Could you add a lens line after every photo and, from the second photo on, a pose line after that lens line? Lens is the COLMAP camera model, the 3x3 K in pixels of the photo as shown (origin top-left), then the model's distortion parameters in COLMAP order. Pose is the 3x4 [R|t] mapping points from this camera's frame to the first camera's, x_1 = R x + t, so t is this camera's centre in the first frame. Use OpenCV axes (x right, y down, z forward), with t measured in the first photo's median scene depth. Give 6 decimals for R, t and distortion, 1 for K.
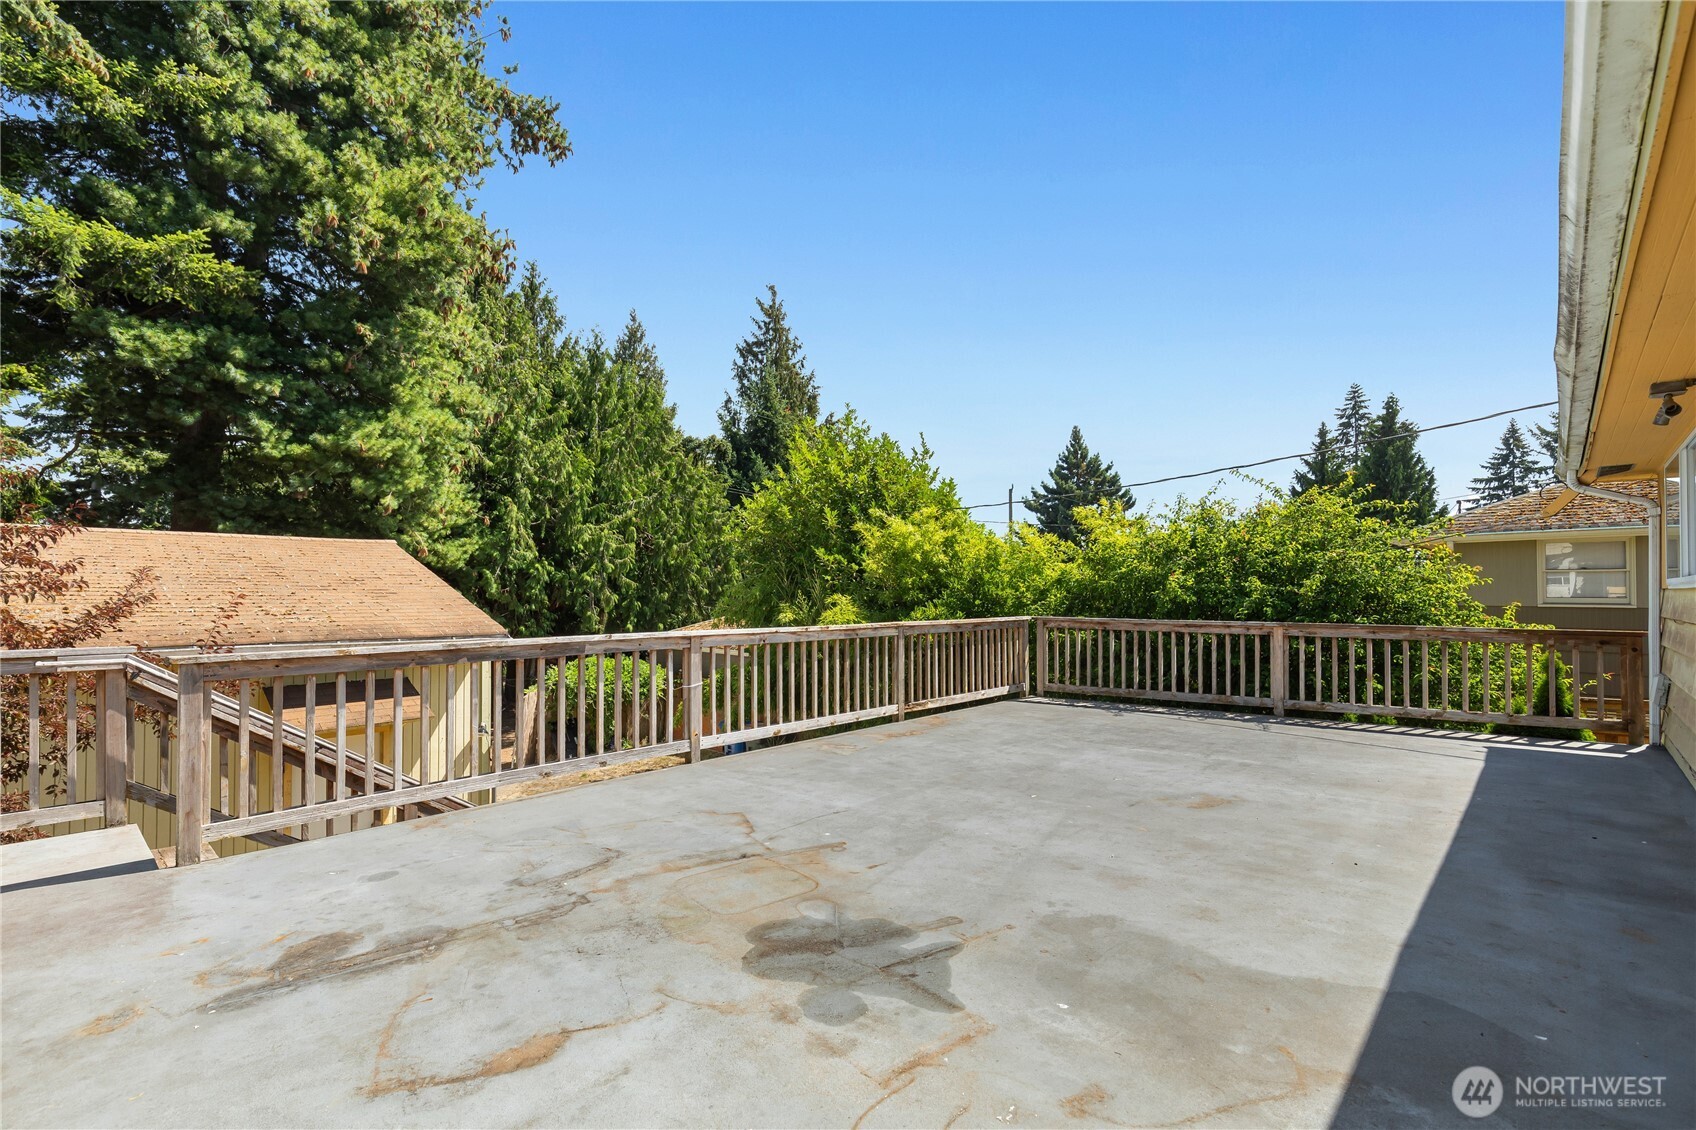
lens RADIAL K [[768.8, 0, 844.3], [0, 768.8, 578.4], [0, 0, 1]] dist [0.007881, -0.002384]
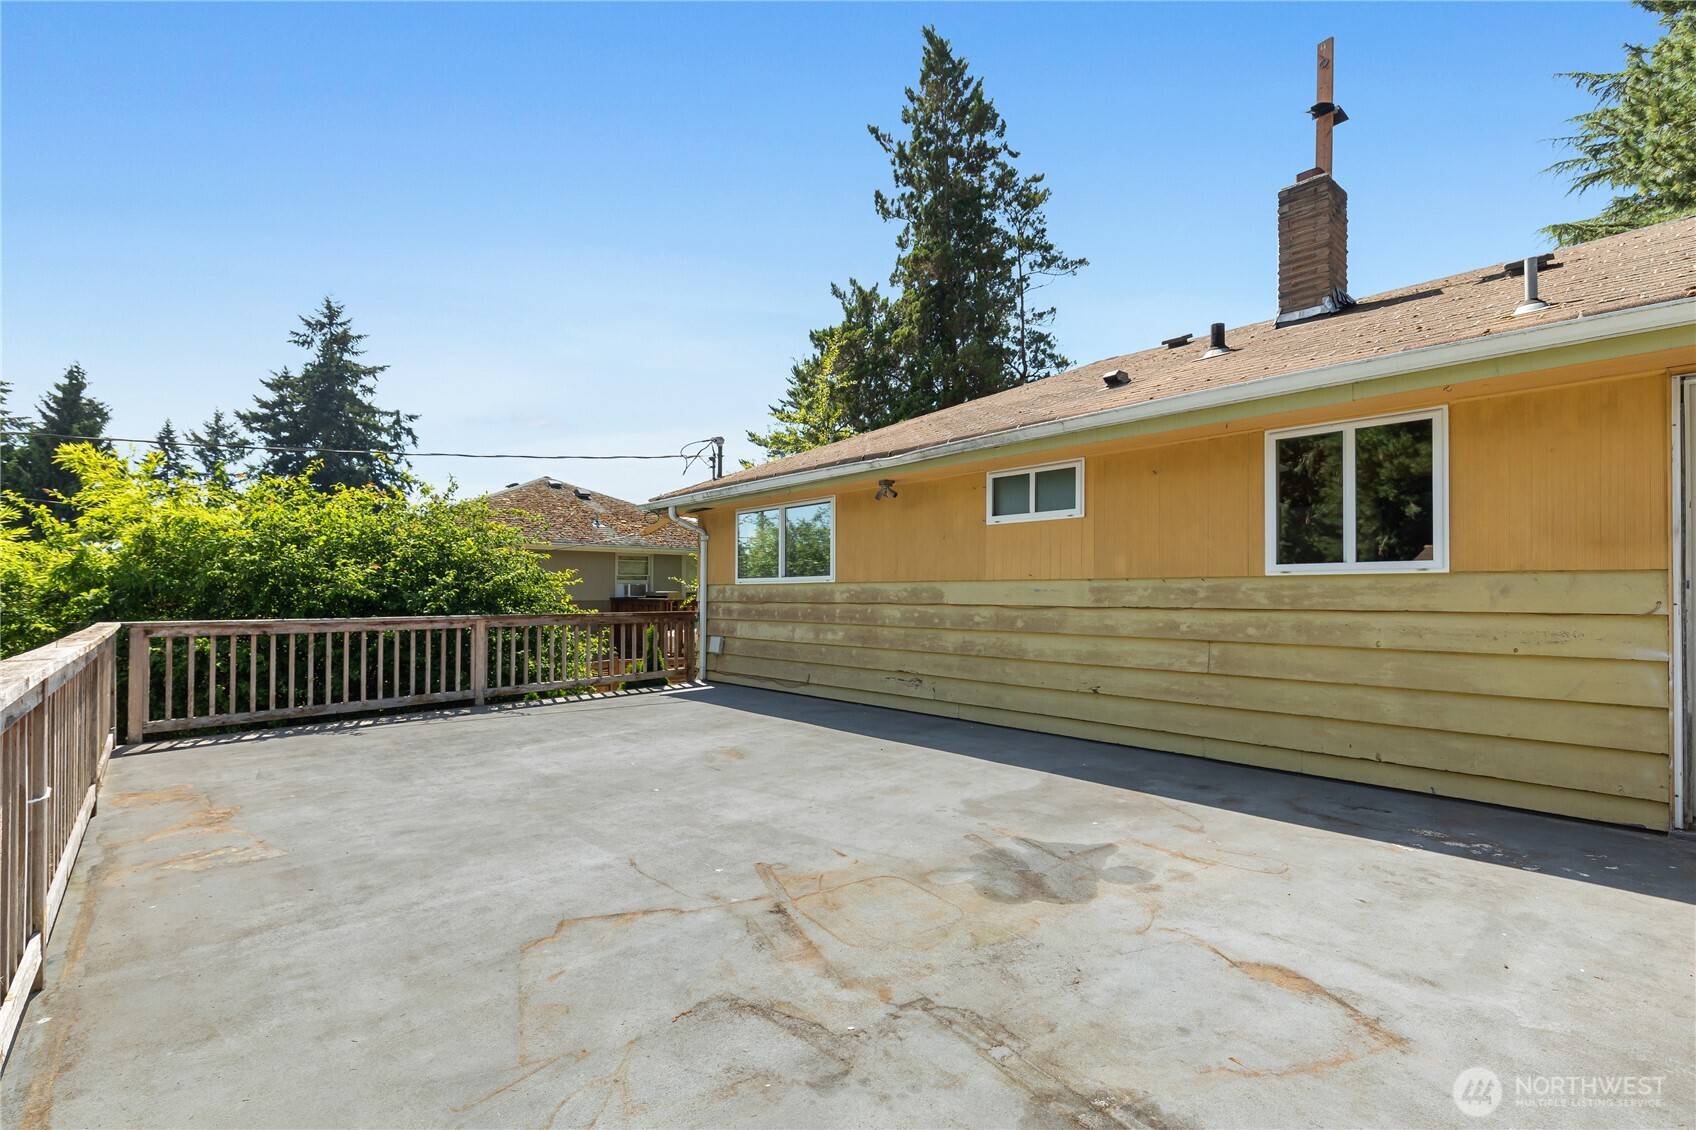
lens RADIAL K [[768.8, 0, 850.9], [0, 768.8, 576.3], [0, 0, 1]] dist [0.007881, -0.002384]
pose [[0.092764, 0.024217, 0.995394, -0.989667], [-0.017633, 0.999587, -0.022676, 0.044743], [-0.995532, -0.015449, 0.093153, 0.944608]]
